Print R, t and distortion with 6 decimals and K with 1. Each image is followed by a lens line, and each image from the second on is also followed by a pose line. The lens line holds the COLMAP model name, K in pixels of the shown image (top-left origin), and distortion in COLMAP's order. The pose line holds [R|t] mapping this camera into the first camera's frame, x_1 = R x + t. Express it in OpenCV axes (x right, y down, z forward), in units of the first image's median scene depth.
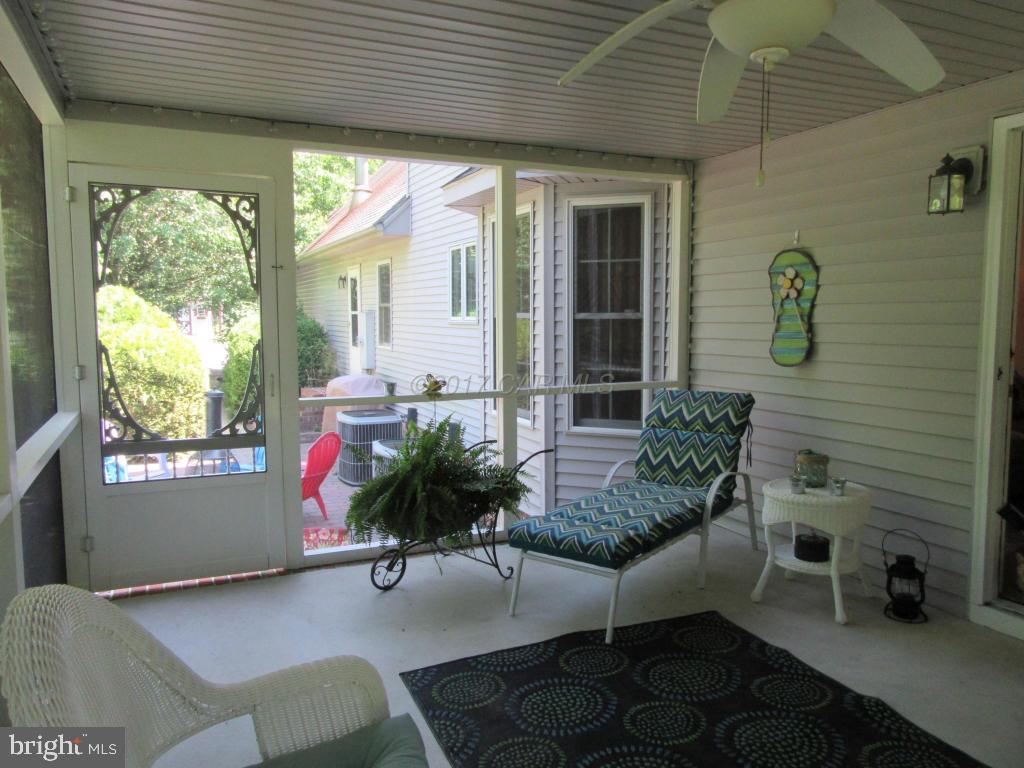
lens RADIAL K [[769.8, 0, 512.0], [0, 769.8, 384.0], [0, 0, 1]] dist [0.007296, 0.007051]
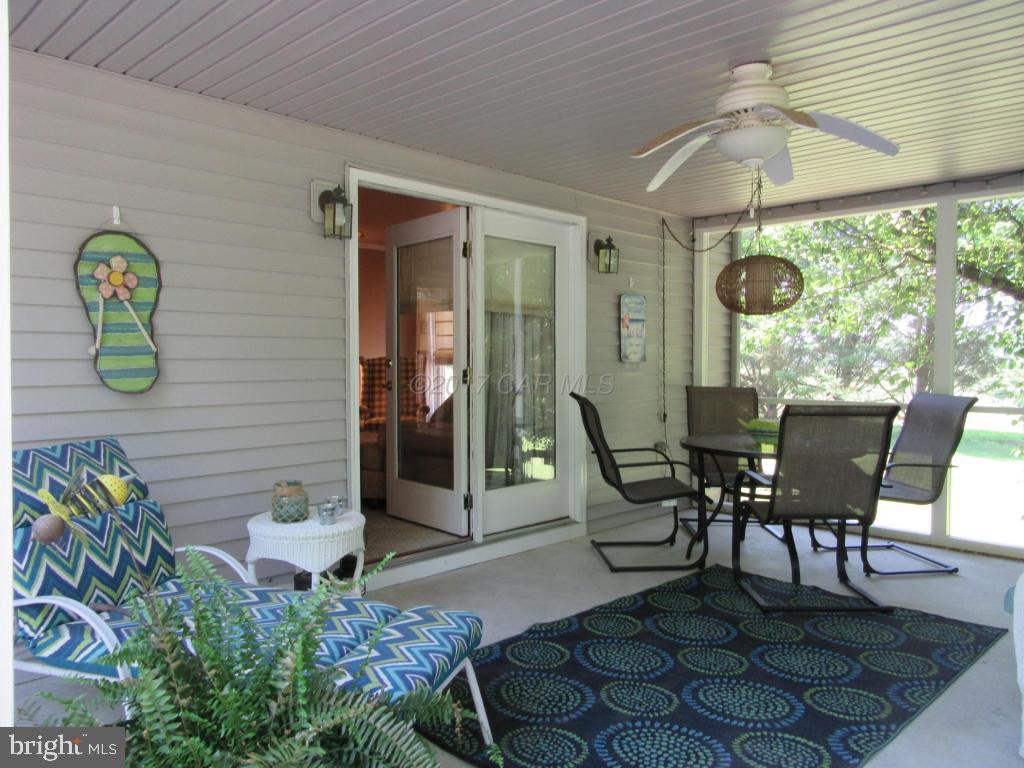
lens RADIAL K [[769.8, 0, 512.0], [0, 769.8, 384.0], [0, 0, 1]] dist [0.007296, 0.007051]
pose [[-0.369679, -0.028789, 0.928713, -0.457972], [0.081194, 0.994696, 0.063154, -0.049824], [-0.925605, 0.098752, -0.365381, 0.962175]]
